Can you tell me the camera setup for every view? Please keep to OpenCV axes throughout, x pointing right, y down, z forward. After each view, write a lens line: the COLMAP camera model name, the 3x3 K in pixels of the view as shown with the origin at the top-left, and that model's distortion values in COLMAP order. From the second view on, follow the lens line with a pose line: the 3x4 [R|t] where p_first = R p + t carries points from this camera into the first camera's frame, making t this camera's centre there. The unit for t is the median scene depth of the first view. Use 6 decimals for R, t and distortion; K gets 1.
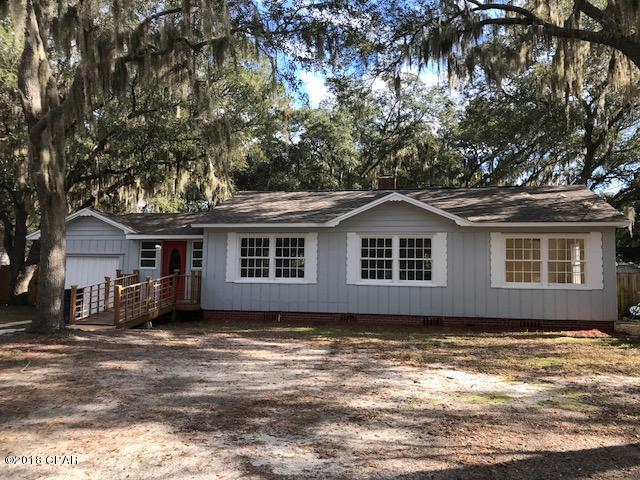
lens RADIAL K [[528.0, 0, 316.8], [0, 528.0, 238.7], [0, 0, 1]] dist [0.050887, -0.062599]
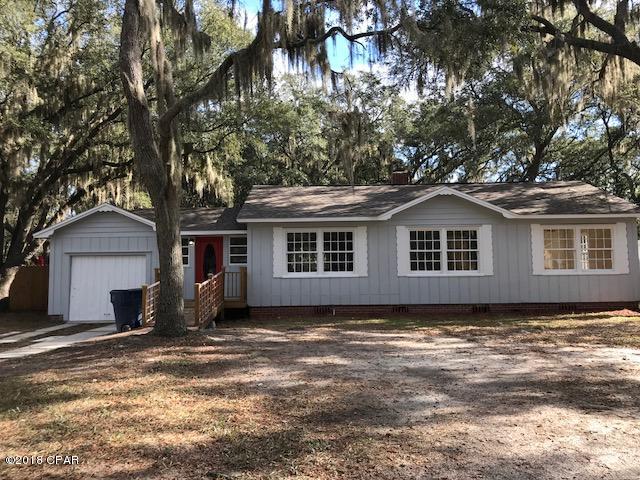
lens RADIAL K [[528.0, 0, 319.3], [0, 528.0, 241.1], [0, 0, 1]] dist [0.050887, -0.062599]
pose [[0.979918, -0.017496, 0.198633, -0.291867], [0.014591, 0.999764, 0.016079, -0.000703], [-0.198867, -0.012858, 0.979942, 0.024554]]
